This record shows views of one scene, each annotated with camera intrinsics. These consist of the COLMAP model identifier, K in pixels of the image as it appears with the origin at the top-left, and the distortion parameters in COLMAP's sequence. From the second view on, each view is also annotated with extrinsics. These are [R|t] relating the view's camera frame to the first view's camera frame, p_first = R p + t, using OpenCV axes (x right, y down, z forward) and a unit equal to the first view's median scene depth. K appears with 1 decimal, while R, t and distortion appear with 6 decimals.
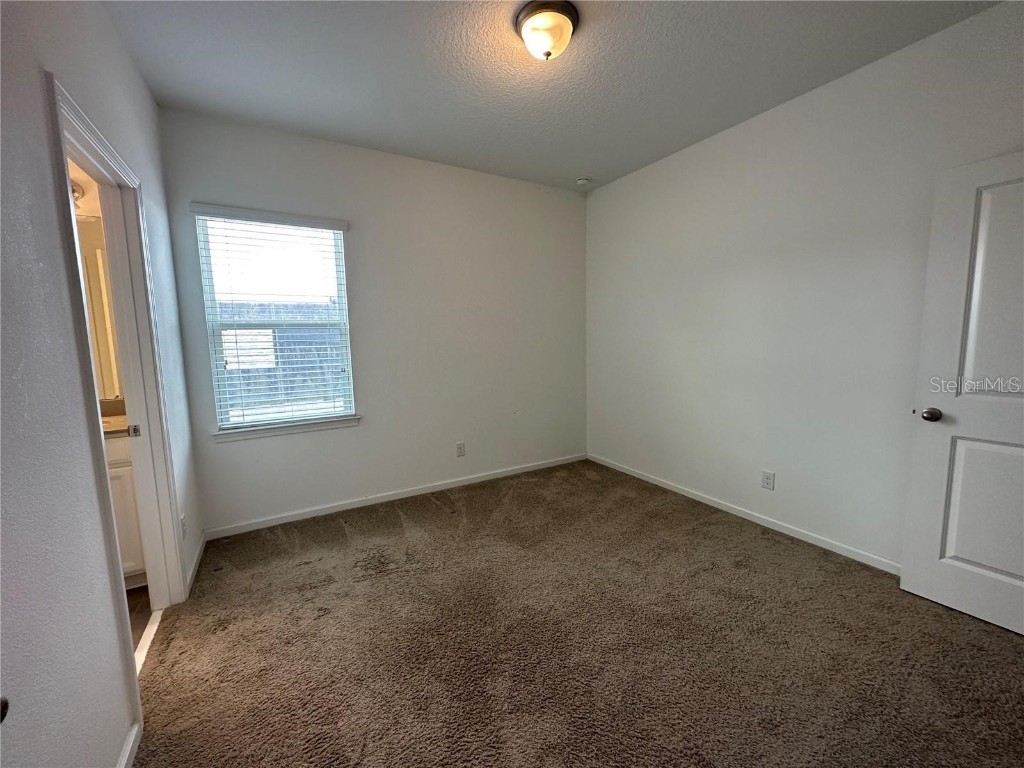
lens RADIAL K [[410.6, 0, 506.8], [0, 410.6, 382.5], [0, 0, 1]] dist [-0.003358, 0.000246]
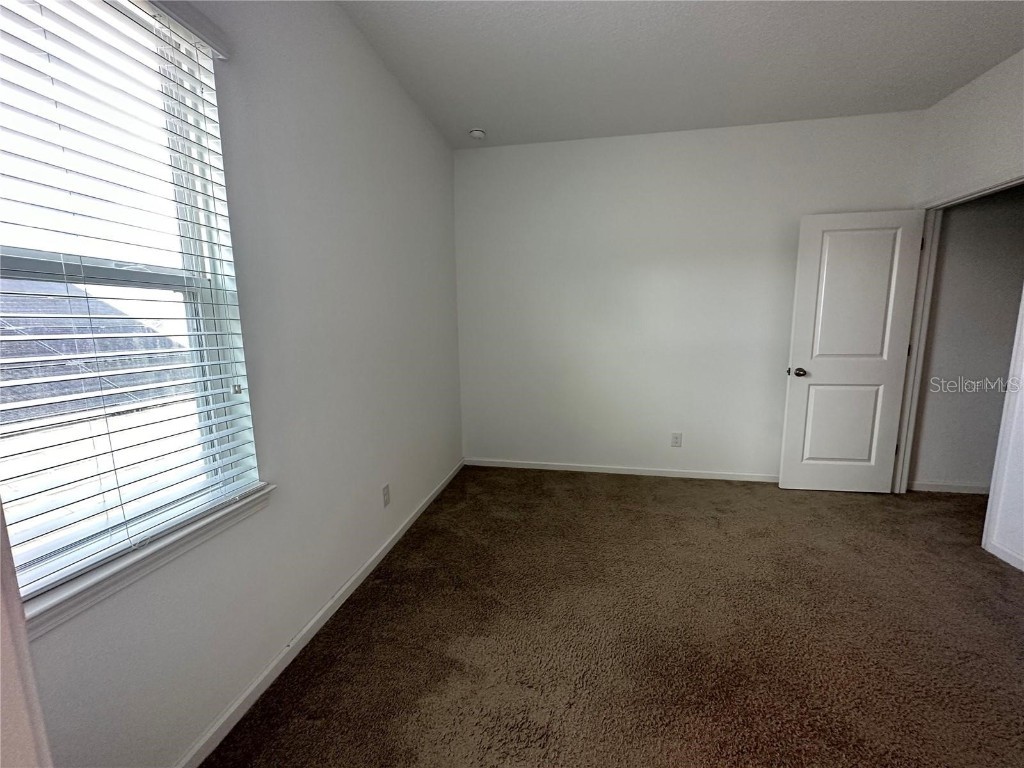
lens RADIAL K [[410.6, 0, 512.4], [0, 410.6, 382.1], [0, 0, 1]] dist [-0.003358, 0.000246]
pose [[0.650427, -0.094533, 0.753663, -0.656521], [0.083858, 0.995097, 0.052446, -0.044053], [-0.754926, 0.029088, 0.655165, 0.615002]]
